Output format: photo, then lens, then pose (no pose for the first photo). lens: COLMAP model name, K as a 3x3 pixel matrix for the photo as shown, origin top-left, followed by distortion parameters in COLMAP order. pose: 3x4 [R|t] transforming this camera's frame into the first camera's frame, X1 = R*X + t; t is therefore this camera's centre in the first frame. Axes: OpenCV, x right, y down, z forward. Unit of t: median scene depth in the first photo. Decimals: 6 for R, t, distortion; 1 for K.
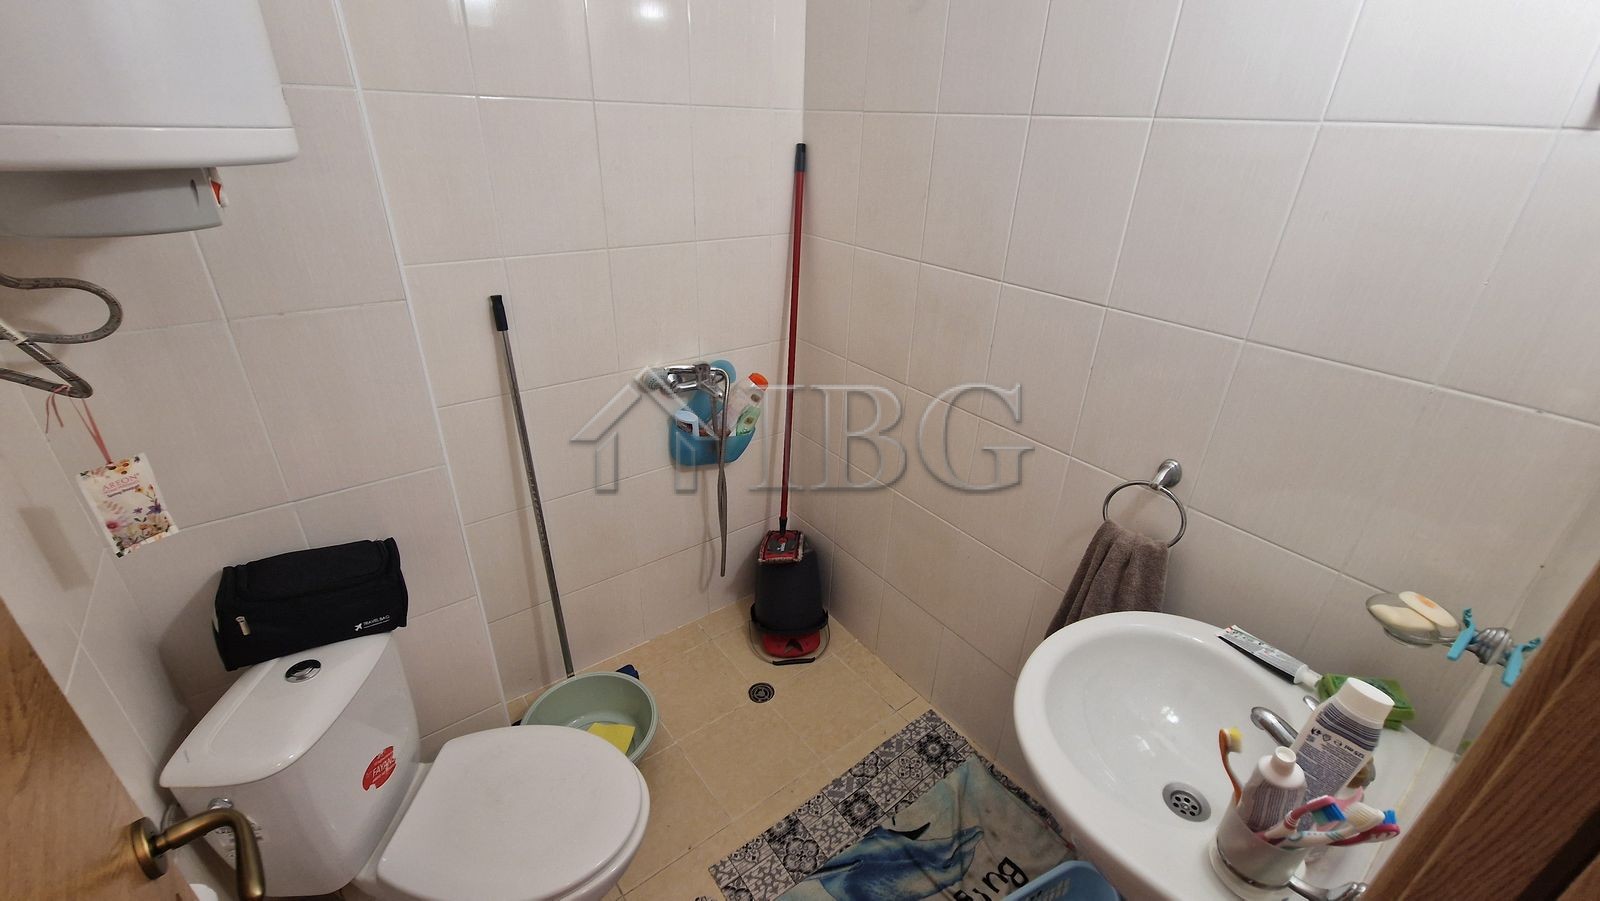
lens RADIAL K [[655.9, 0, 805.6], [0, 655.9, 443.8], [0, 0, 1]] dist [0.000562, -0.002696]
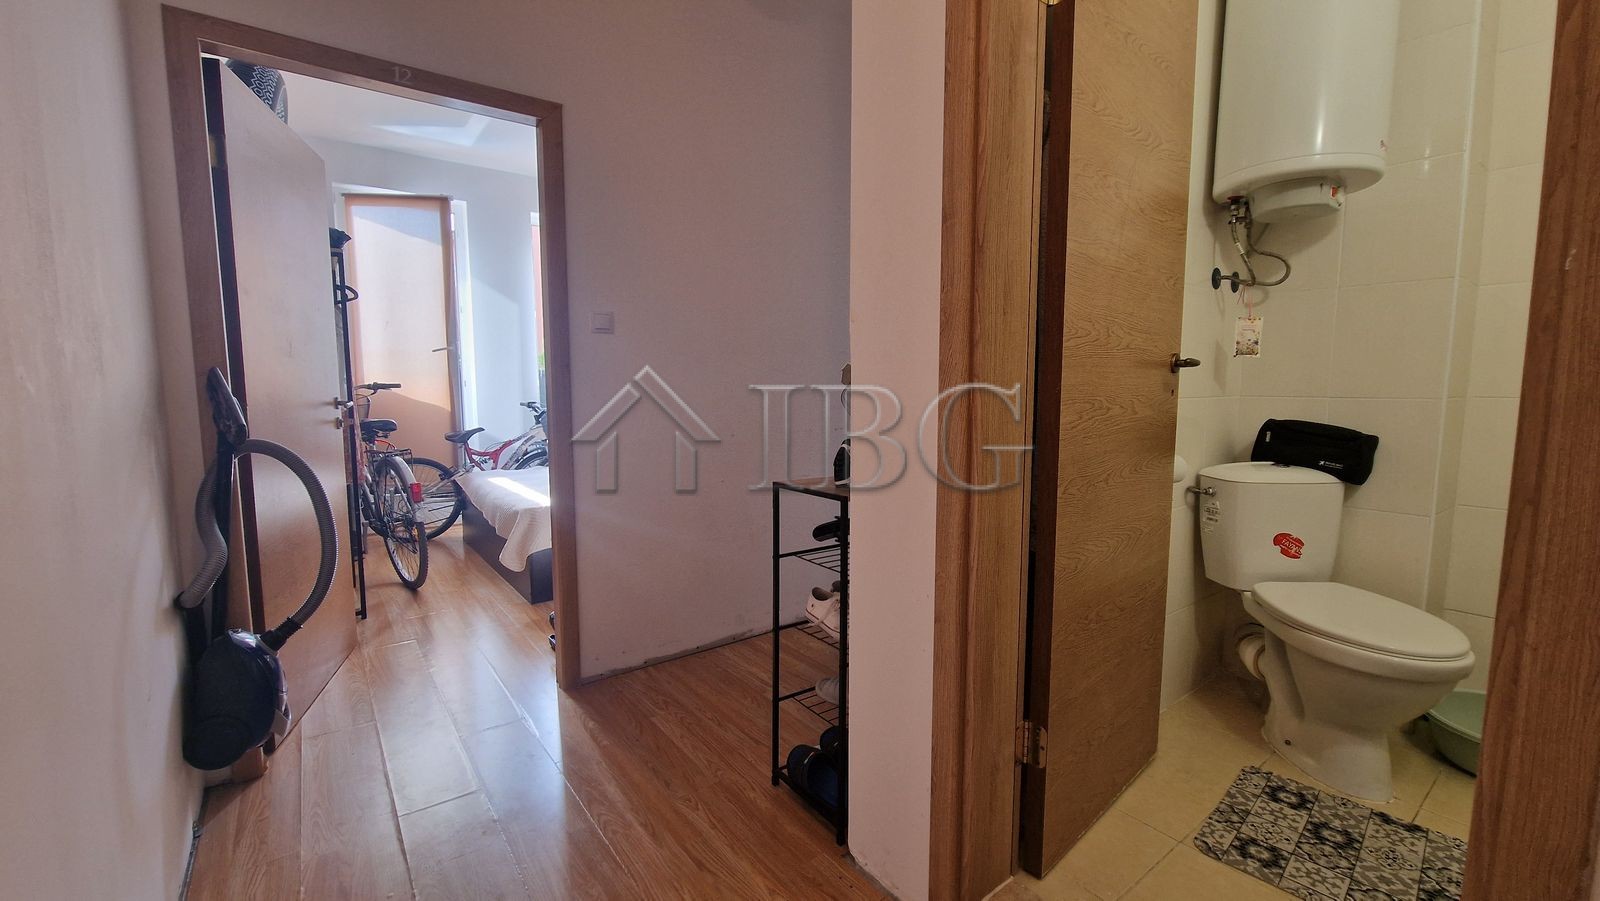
lens RADIAL K [[655.9, 0, 800.4], [0, 655.9, 447.5], [0, 0, 1]] dist [0.000562, -0.002696]
pose [[-0.010539, 0.069056, -0.997557, 0.612484], [-0.449240, 0.890938, 0.066422, 0.455244], [0.893349, 0.448843, 0.021633, -0.139566]]
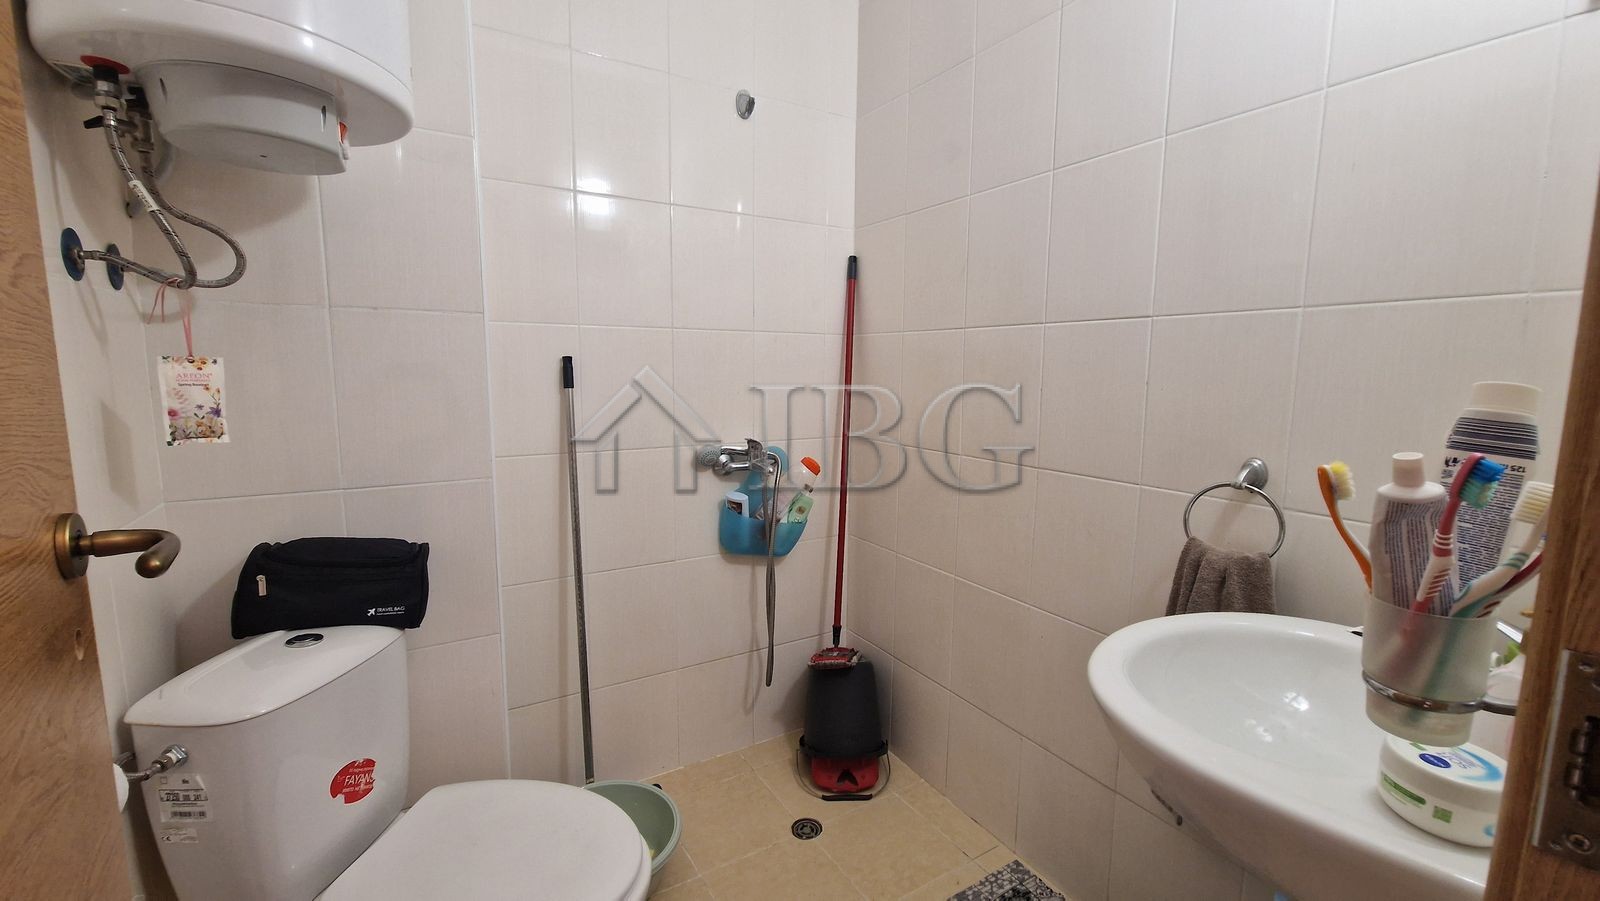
lens RADIAL K [[655.9, 0, 805.5], [0, 655.9, 444.8], [0, 0, 1]] dist [0.000562, -0.002696]
pose [[0.993502, -0.012945, -0.113072, 0.035755], [-0.025861, 0.941845, -0.335052, 0.222231], [0.110834, 0.335799, 0.935390, 0.059985]]
